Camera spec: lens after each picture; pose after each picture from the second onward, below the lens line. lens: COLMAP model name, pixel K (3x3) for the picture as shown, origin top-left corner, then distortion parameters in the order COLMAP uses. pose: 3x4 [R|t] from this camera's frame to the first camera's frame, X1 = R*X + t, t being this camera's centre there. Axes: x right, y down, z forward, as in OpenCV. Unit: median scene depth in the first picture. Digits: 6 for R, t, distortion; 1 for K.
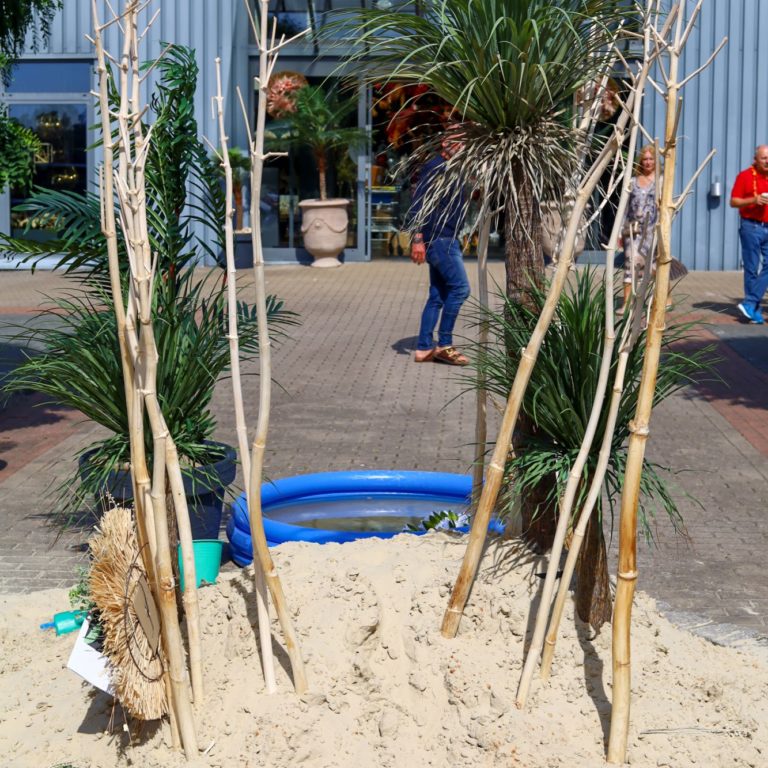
lens RADIAL K [[1676.9, 0, 384.0], [0, 1676.9, 384.0], [0, 0, 1]] dist [-0.073218, -0.148081]
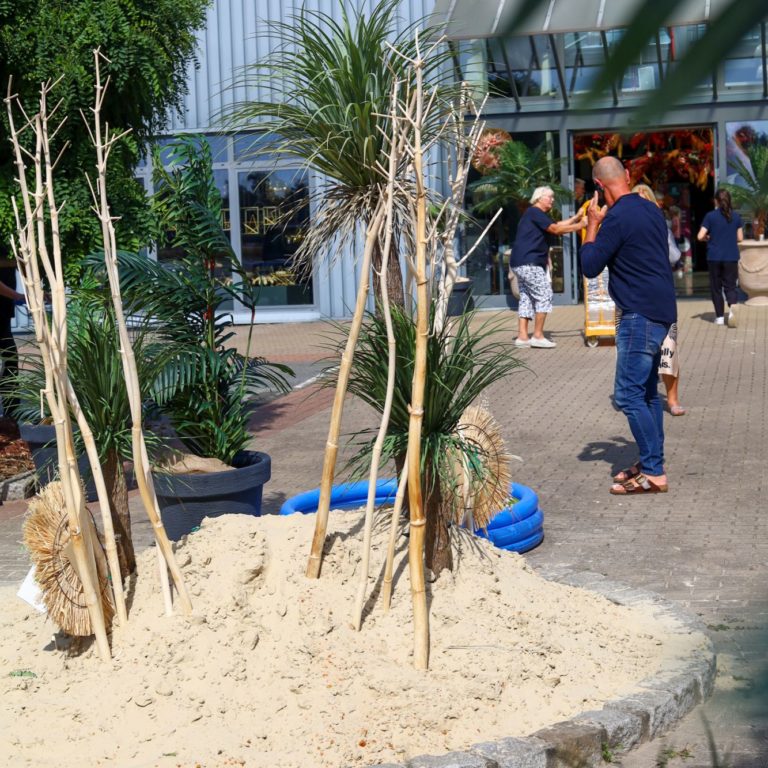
lens RADIAL K [[1676.9, 0, 384.0], [0, 1676.9, 384.0], [0, 0, 1]] dist [-0.073218, -0.148081]
pose [[0.983087, -0.029259, -0.180788, 0.323718], [0.023677, 0.999176, -0.032958, 0.043157], [0.181603, 0.028120, 0.982970, -0.269589]]
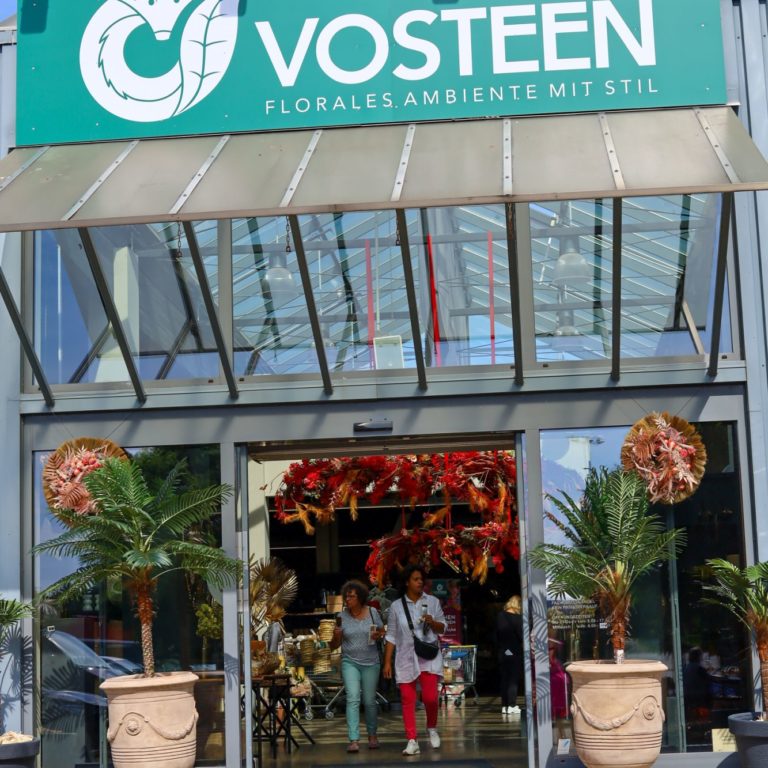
lens RADIAL K [[1676.9, 0, 384.0], [0, 1676.9, 384.0], [0, 0, 1]] dist [-0.073218, -0.148081]
pose [[0.998423, -0.044812, -0.033802, 0.299241], [0.034066, 0.962368, -0.269605, -0.282232], [0.044612, 0.268029, 0.962377, 2.477978]]
